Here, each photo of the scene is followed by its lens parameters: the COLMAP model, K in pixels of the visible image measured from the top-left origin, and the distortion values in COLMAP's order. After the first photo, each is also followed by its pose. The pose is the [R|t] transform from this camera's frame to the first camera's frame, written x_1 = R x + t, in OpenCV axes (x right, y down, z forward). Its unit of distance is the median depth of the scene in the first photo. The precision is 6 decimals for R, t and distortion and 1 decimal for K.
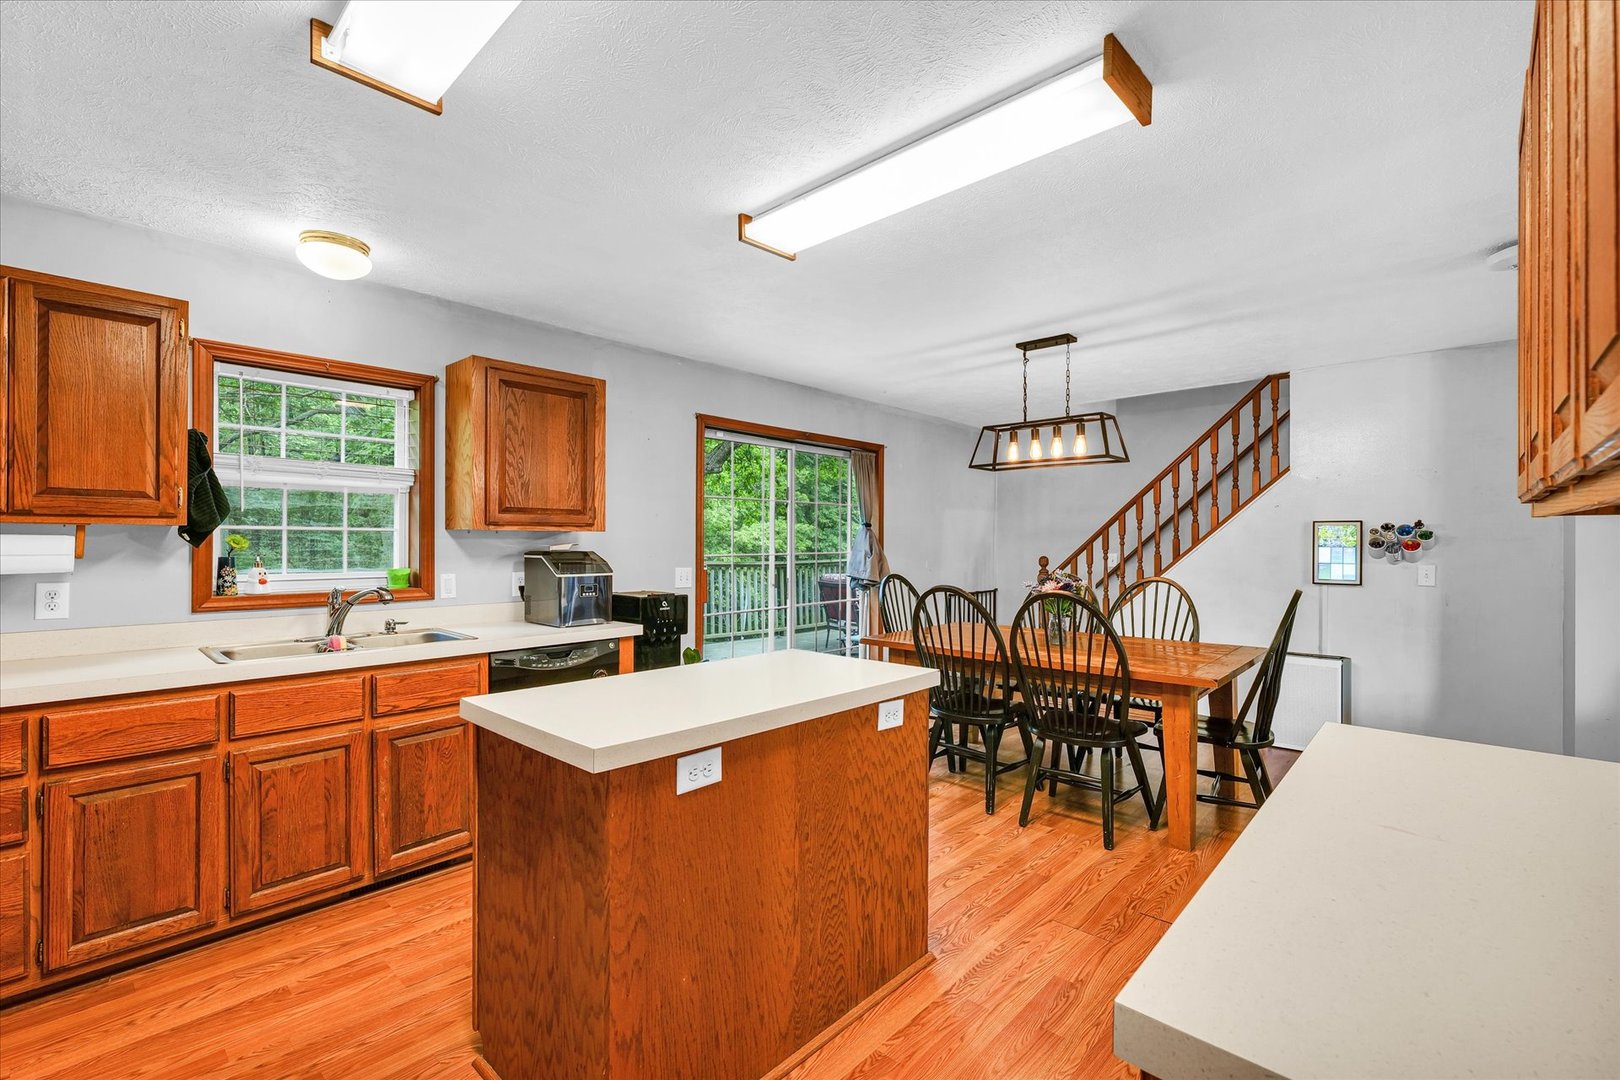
lens RADIAL K [[705.6, 0, 839.7], [0, 705.6, 552.7], [0, 0, 1]] dist [0.003933, -0.000072]
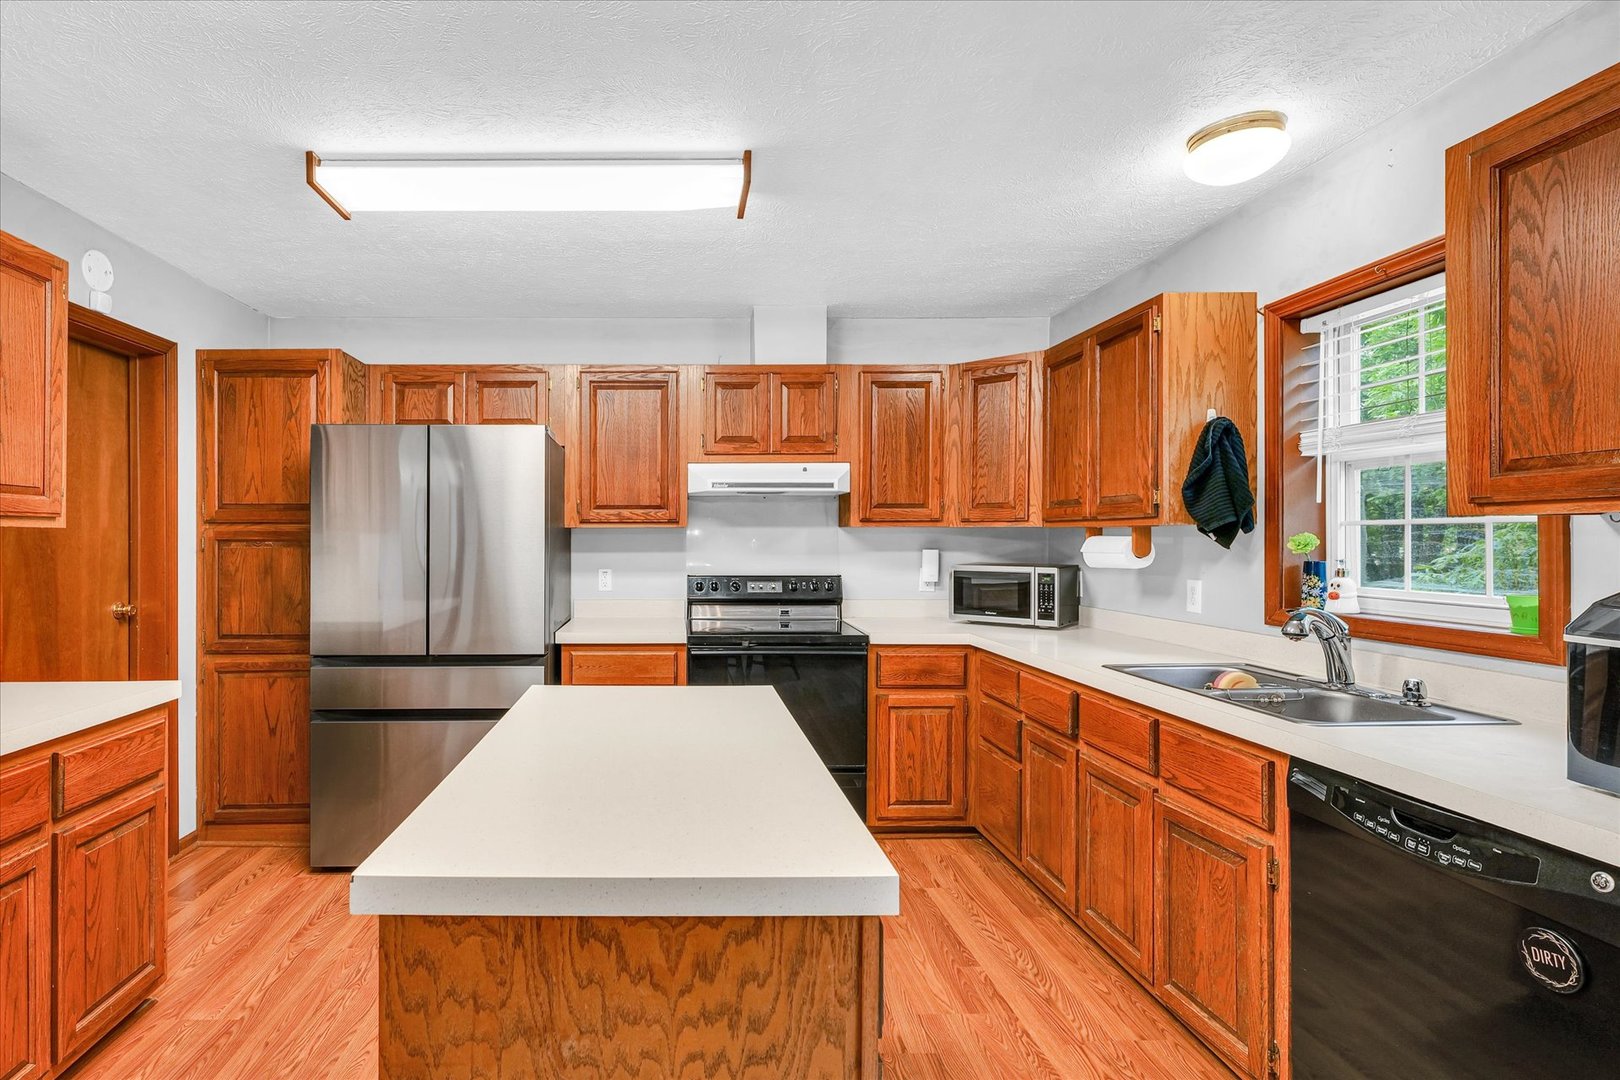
lens RADIAL K [[764.5, 0, 682.3], [0, 764.5, 546.9], [0, 0, 1]] dist [-0.000306, -0.001821]
pose [[-0.740742, 0.003804, -0.671779, 0.242091], [-0.010718, 0.999790, 0.017479, -0.019002], [0.671705, 0.020147, -0.740545, 1.222277]]
